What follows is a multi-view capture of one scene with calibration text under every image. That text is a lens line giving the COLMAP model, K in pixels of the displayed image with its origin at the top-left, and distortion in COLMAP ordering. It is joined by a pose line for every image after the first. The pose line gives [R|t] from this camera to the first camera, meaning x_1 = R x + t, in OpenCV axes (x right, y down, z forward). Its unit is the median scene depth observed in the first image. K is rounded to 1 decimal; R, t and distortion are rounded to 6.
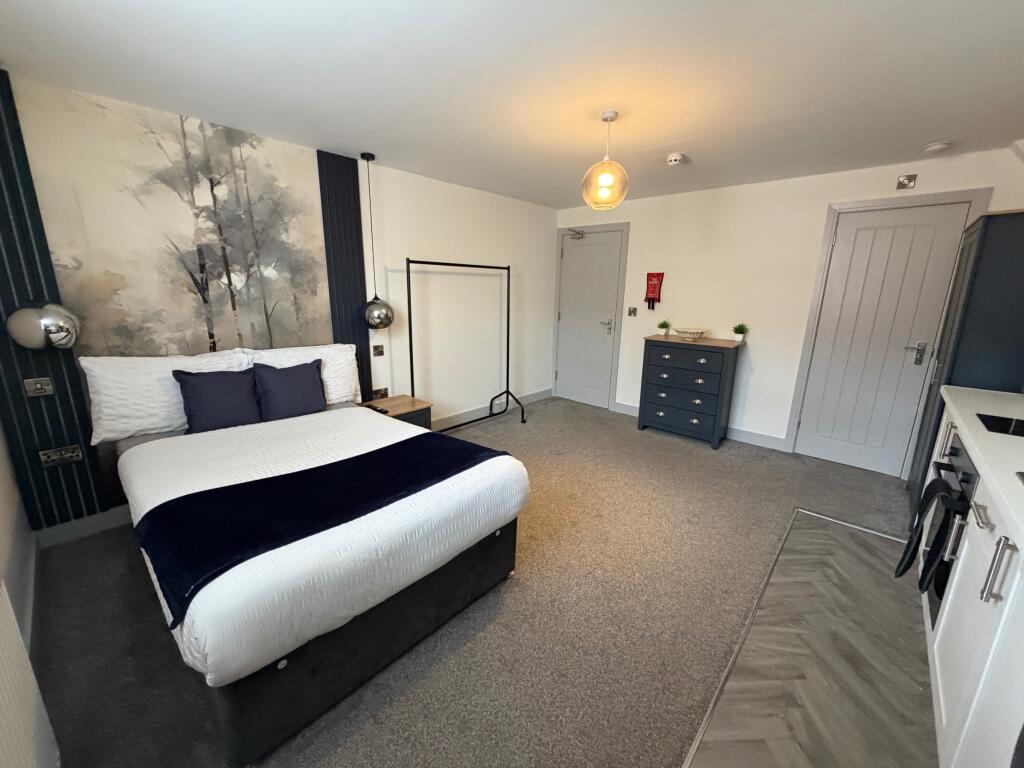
lens RADIAL K [[406.6, 0, 503.8], [0, 406.6, 386.9], [0, 0, 1]] dist [-0.001665, 0.000014]
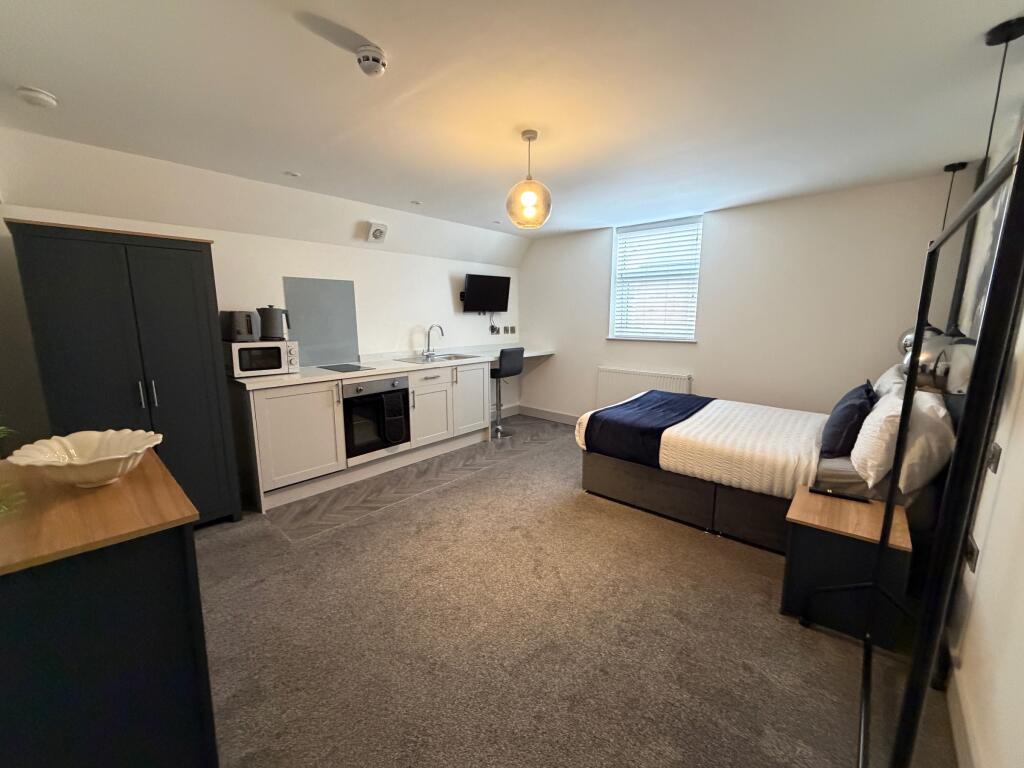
lens RADIAL K [[406.6, 0, 511.3], [0, 406.6, 384.3], [0, 0, 1]] dist [-0.001665, 0.000014]
pose [[-0.999632, -0.008417, -0.025803, 0.314149], [-0.017938, 0.918353, 0.395356, -0.495259], [0.020368, 0.395674, -0.918165, 2.099638]]
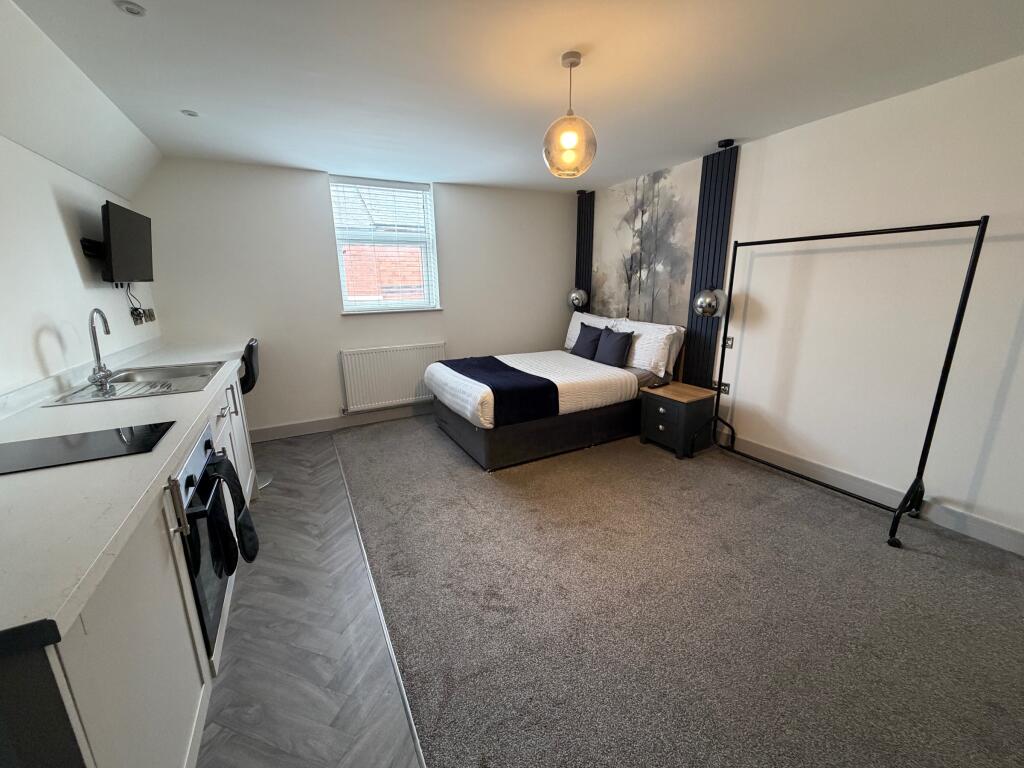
lens RADIAL K [[406.6, 0, 510.2], [0, 406.6, 382.7], [0, 0, 1]] dist [-0.001665, 0.000014]
pose [[-0.331189, 0.215528, -0.918619, 1.173618], [-0.209178, 0.932567, 0.294215, -0.271632], [0.920086, 0.289596, -0.263773, 1.264629]]
